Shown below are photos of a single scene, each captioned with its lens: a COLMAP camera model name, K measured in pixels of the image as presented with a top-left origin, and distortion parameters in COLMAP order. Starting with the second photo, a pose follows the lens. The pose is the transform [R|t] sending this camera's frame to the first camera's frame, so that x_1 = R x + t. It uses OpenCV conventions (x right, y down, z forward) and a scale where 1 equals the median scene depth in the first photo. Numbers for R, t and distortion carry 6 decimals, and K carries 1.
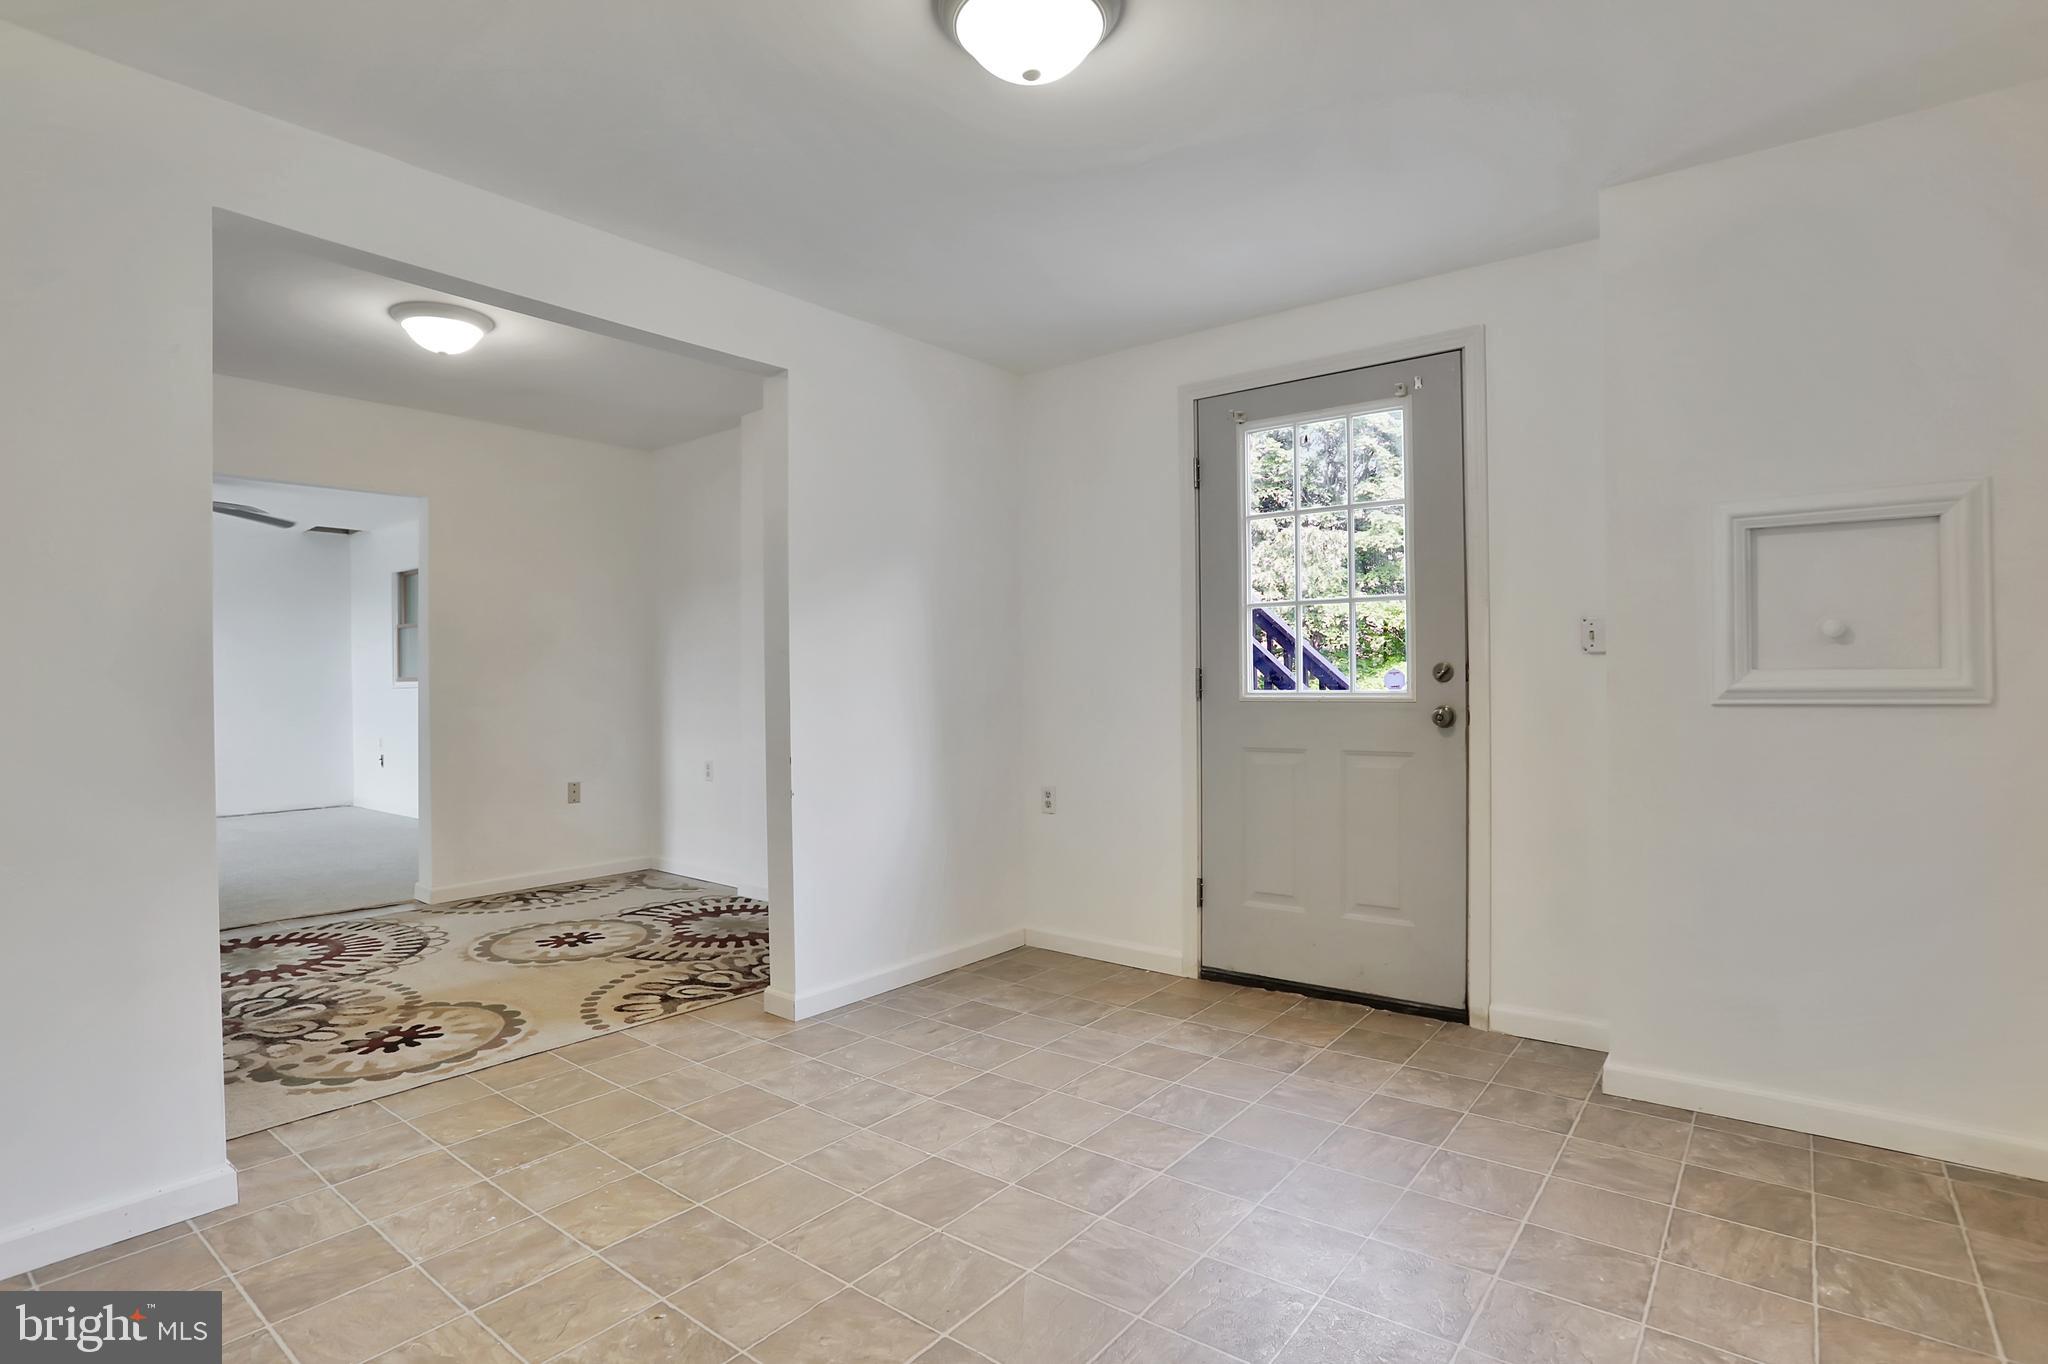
lens RADIAL K [[1016.5, 0, 1025.8], [0, 1016.5, 698.9], [0, 0, 1]] dist [-0.022127, -0.000032]
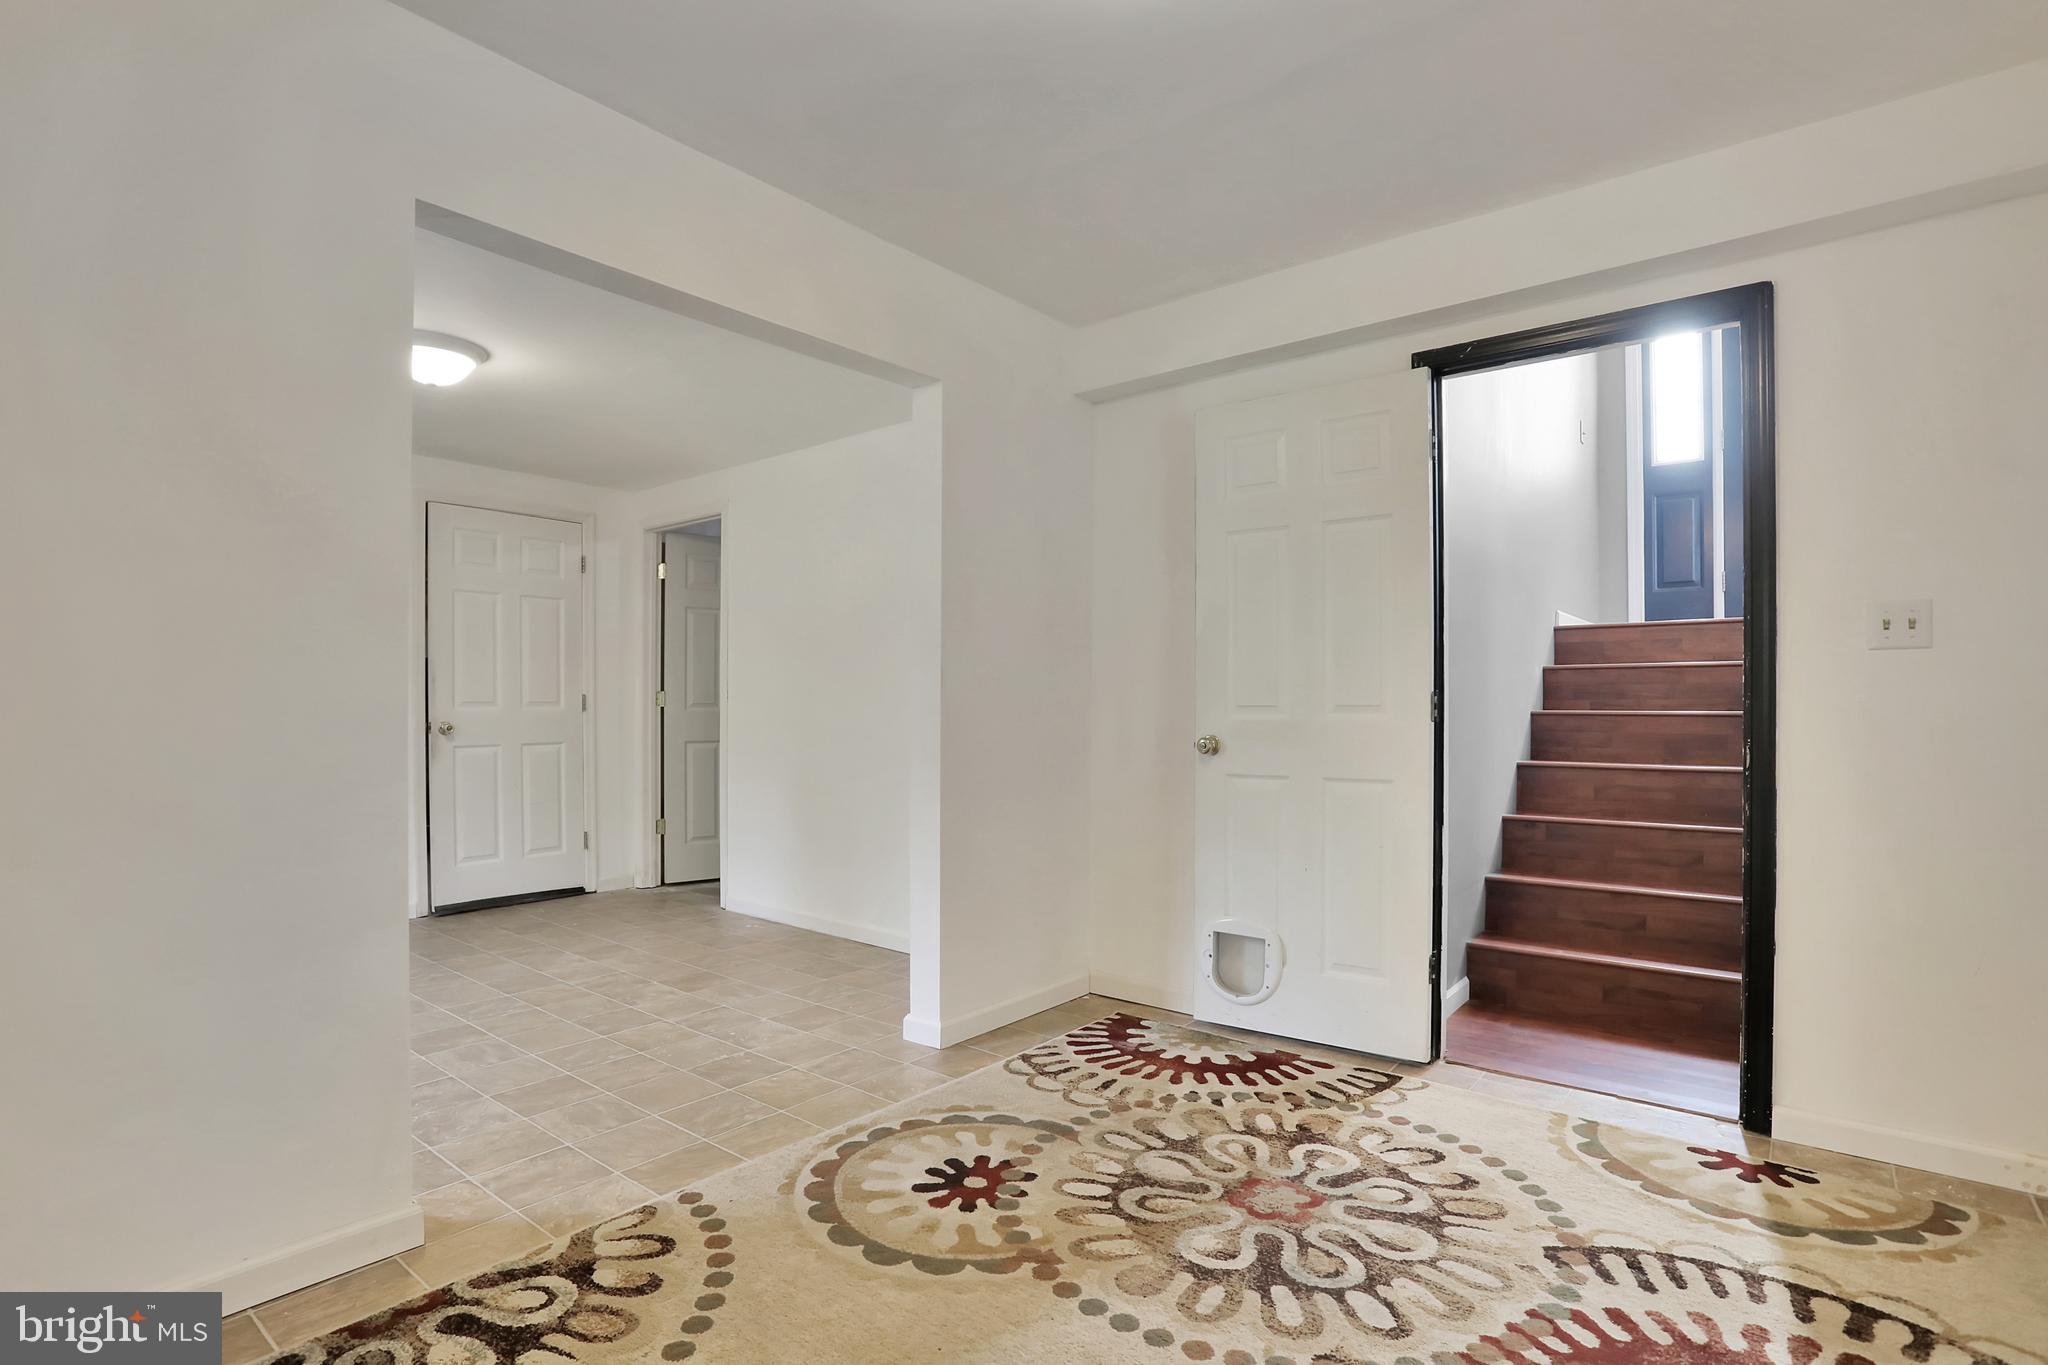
lens RADIAL K [[1016.5, 0, 1025.8], [0, 1016.5, 699.4], [0, 0, 1]] dist [-0.022127, -0.000032]
pose [[-0.999859, 0.011317, 0.012405, -0.650380], [0.011359, 0.999930, 0.003361, -0.011421], [-0.012366, 0.003502, -0.999917, 1.654183]]
